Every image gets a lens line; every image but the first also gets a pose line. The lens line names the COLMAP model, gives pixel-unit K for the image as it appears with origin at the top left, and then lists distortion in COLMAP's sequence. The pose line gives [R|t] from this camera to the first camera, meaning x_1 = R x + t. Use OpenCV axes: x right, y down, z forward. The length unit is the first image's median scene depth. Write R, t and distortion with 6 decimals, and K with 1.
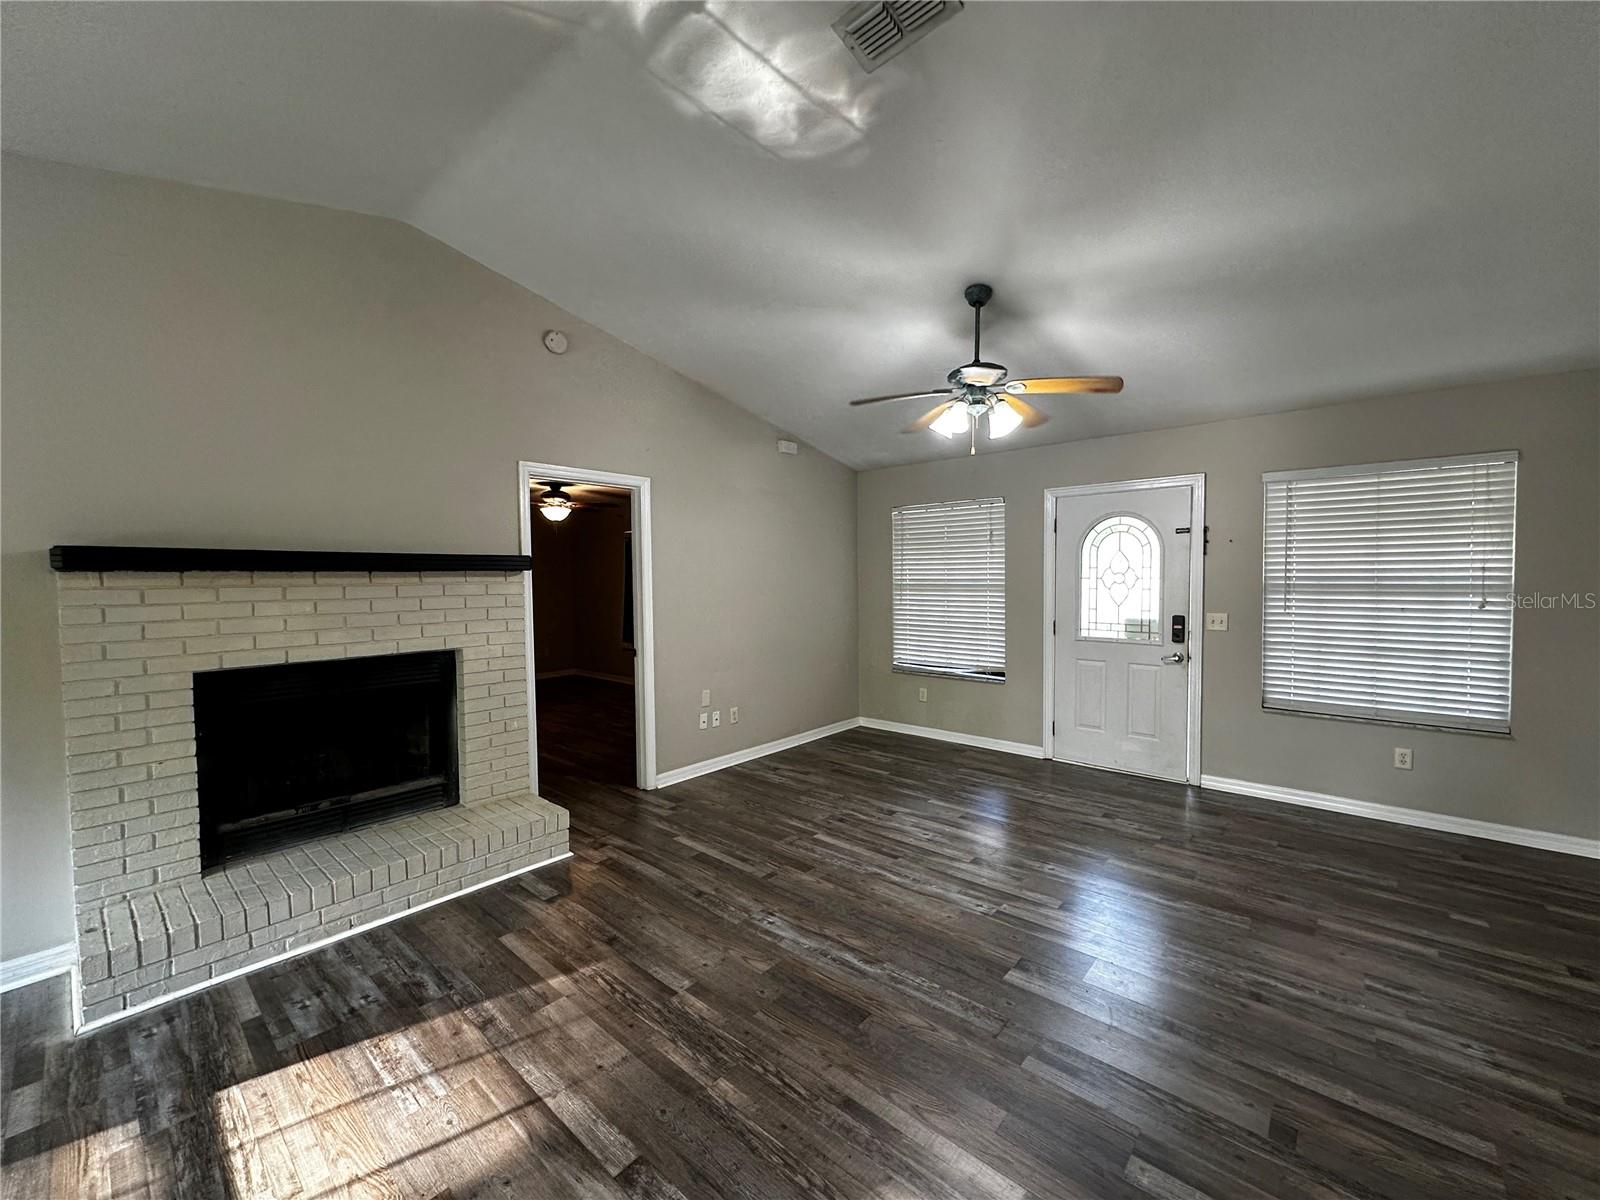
lens RADIAL K [[640.8, 0, 800.8], [0, 640.8, 597.3], [0, 0, 1]] dist [-0.000303, 0.000295]
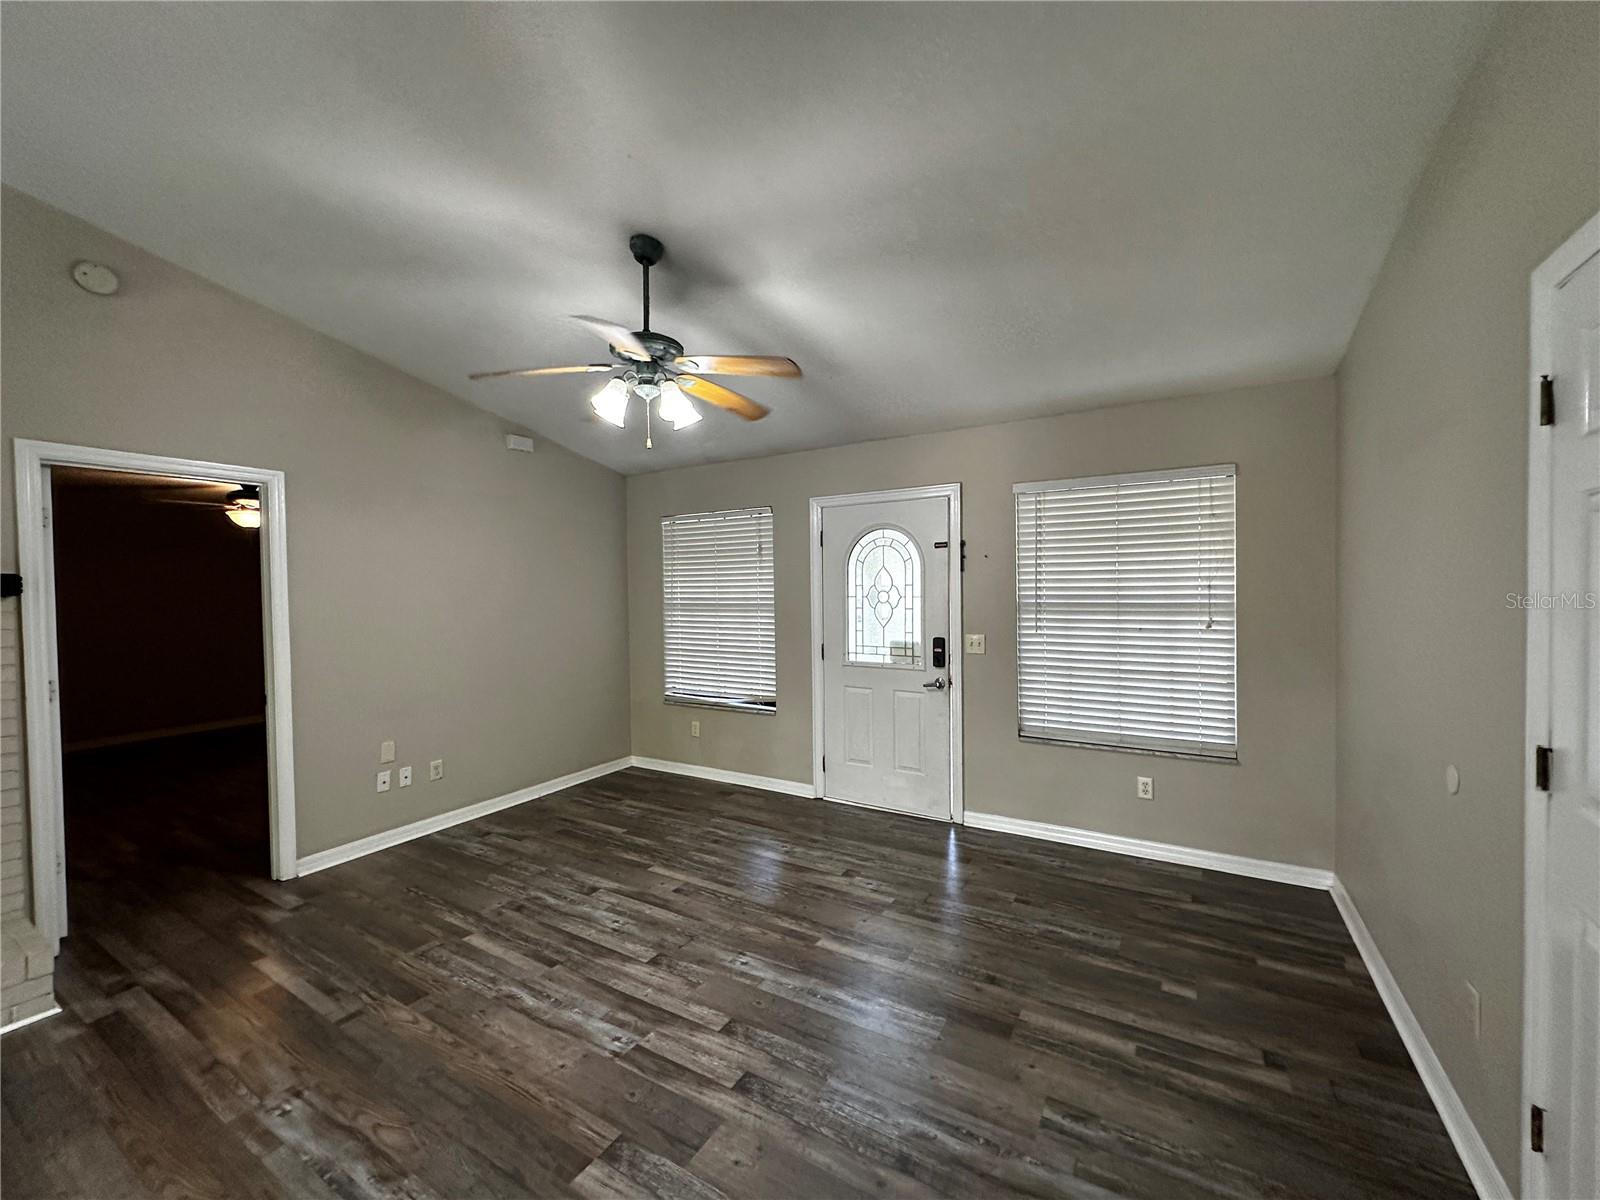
lens RADIAL K [[640.8, 0, 802.2], [0, 640.8, 596.7], [0, 0, 1]] dist [-0.000303, 0.000295]
pose [[0.983408, -0.007544, 0.181251, 0.273783], [0.011460, 0.999723, -0.020563, -0.015591], [-0.181046, 0.022299, 0.983222, 0.158521]]
